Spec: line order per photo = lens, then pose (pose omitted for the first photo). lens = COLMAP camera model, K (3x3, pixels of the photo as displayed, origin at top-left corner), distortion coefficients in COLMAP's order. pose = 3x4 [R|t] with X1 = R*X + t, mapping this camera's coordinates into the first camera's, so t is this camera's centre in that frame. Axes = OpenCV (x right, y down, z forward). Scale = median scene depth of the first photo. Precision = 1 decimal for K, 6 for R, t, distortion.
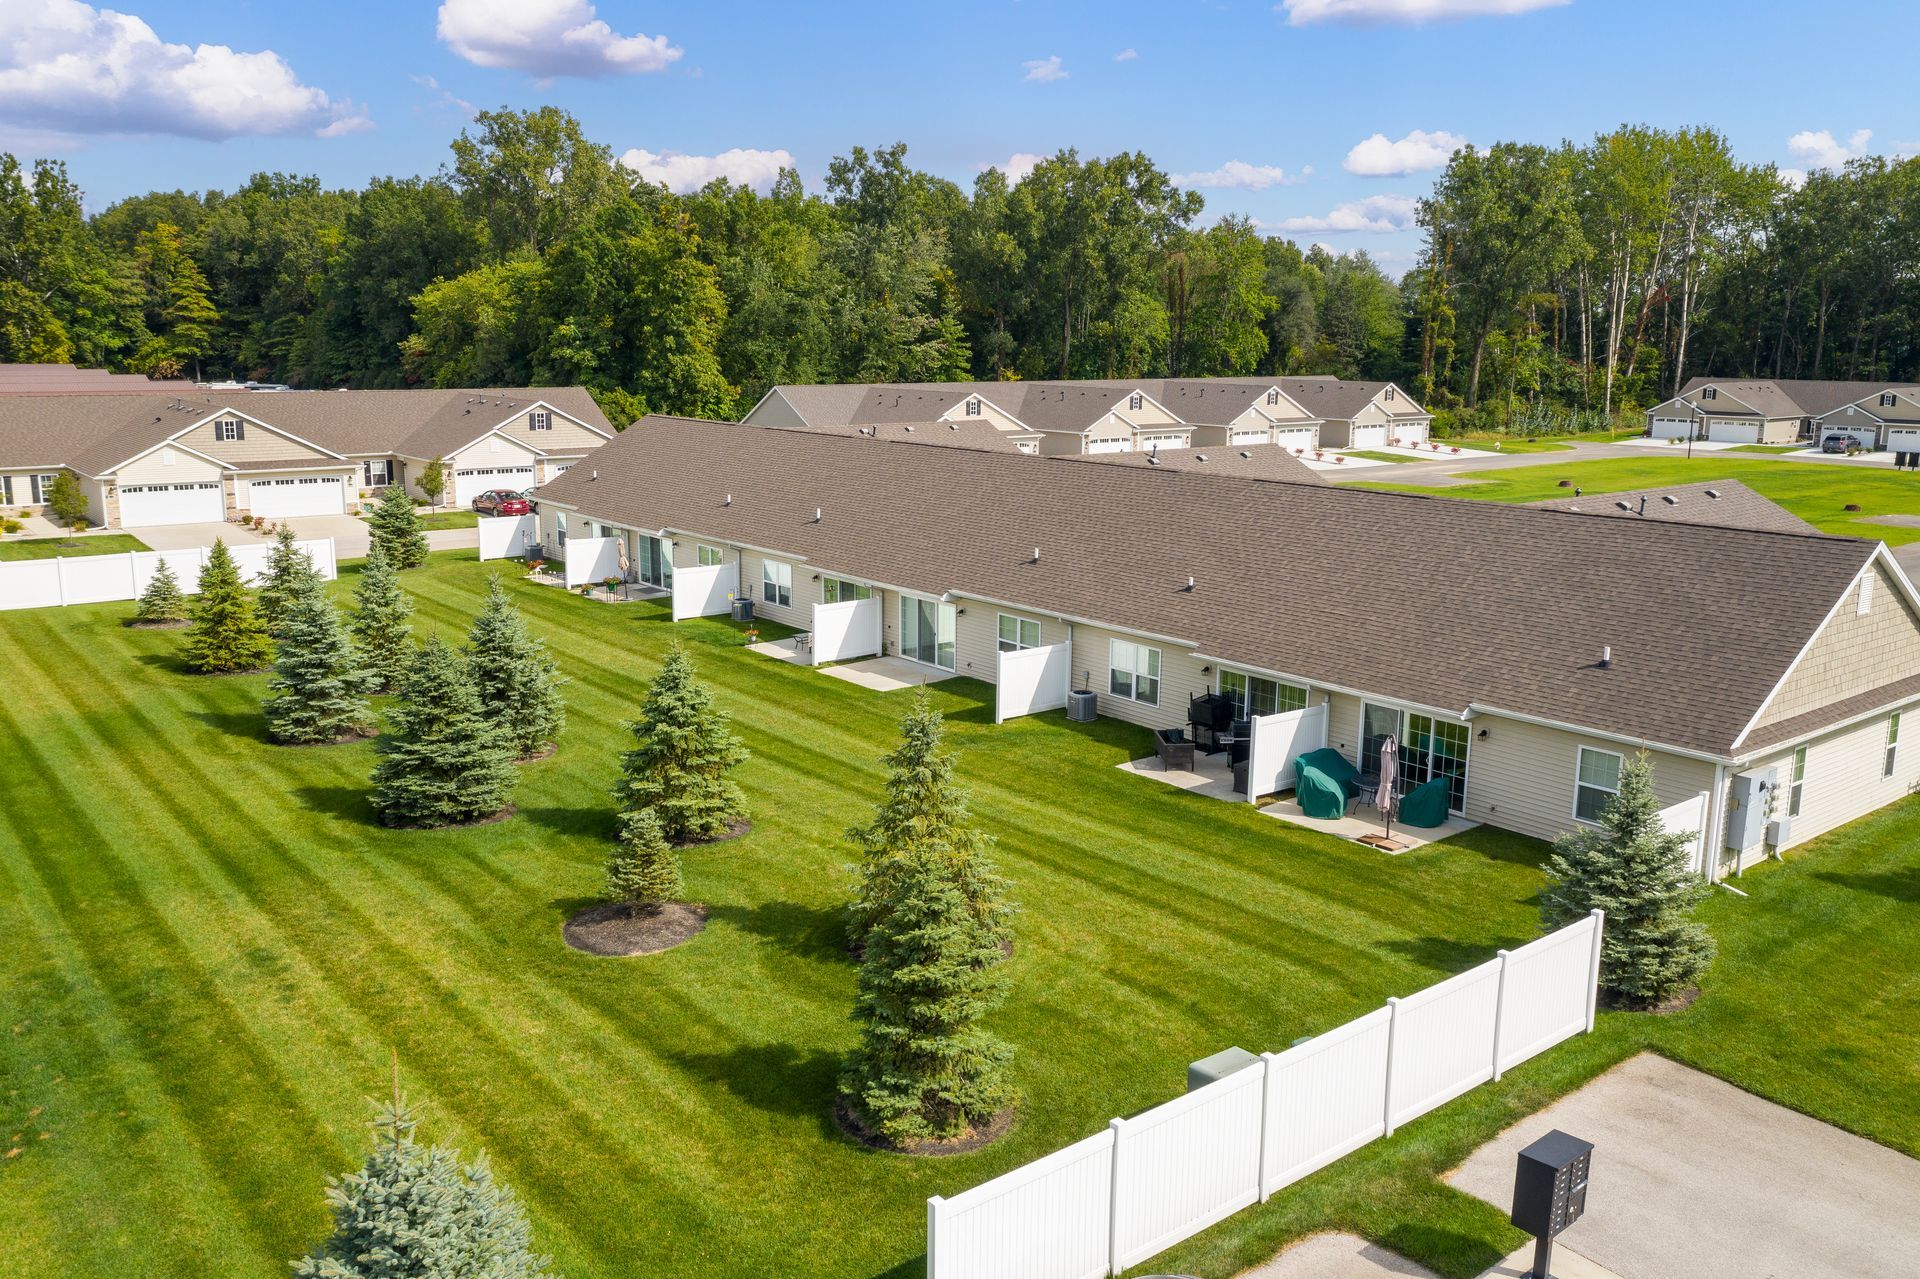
lens RADIAL K [[1525.4, 0, 960.0], [0, 1525.4, 639.5], [0, 0, 1]] dist [-0.001641, 0.002473]
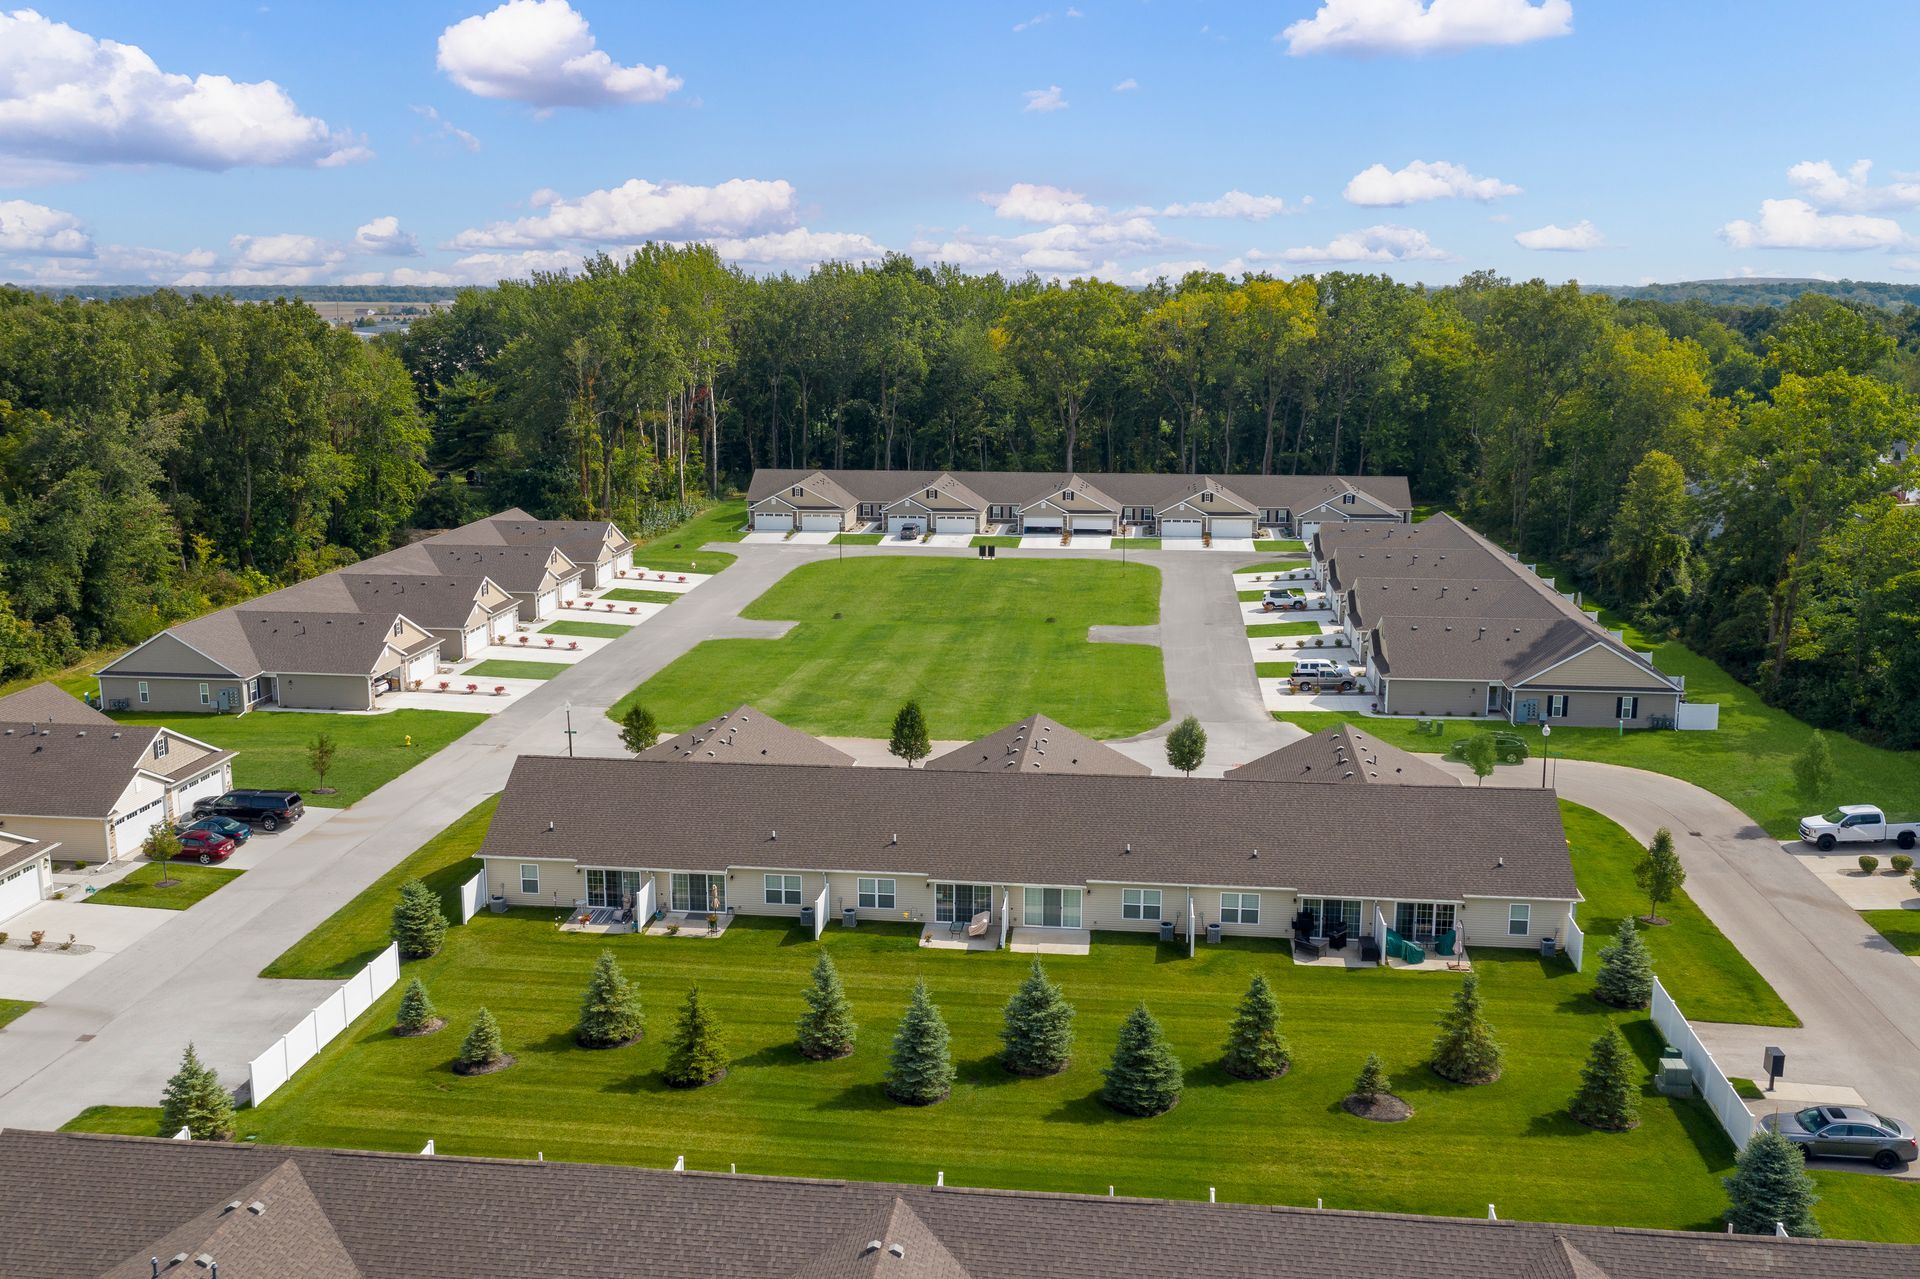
lens RADIAL K [[1726.9, 0, 960.0], [0, 1726.9, 639.5], [0, 0, 1]] dist [0.002629, 0.001292]
pose [[0.713700, -0.150984, 0.683985, -0.858060], [0.145435, 0.987154, 0.066152, -0.277456], [-0.685186, 0.052262, 0.726490, -0.160628]]
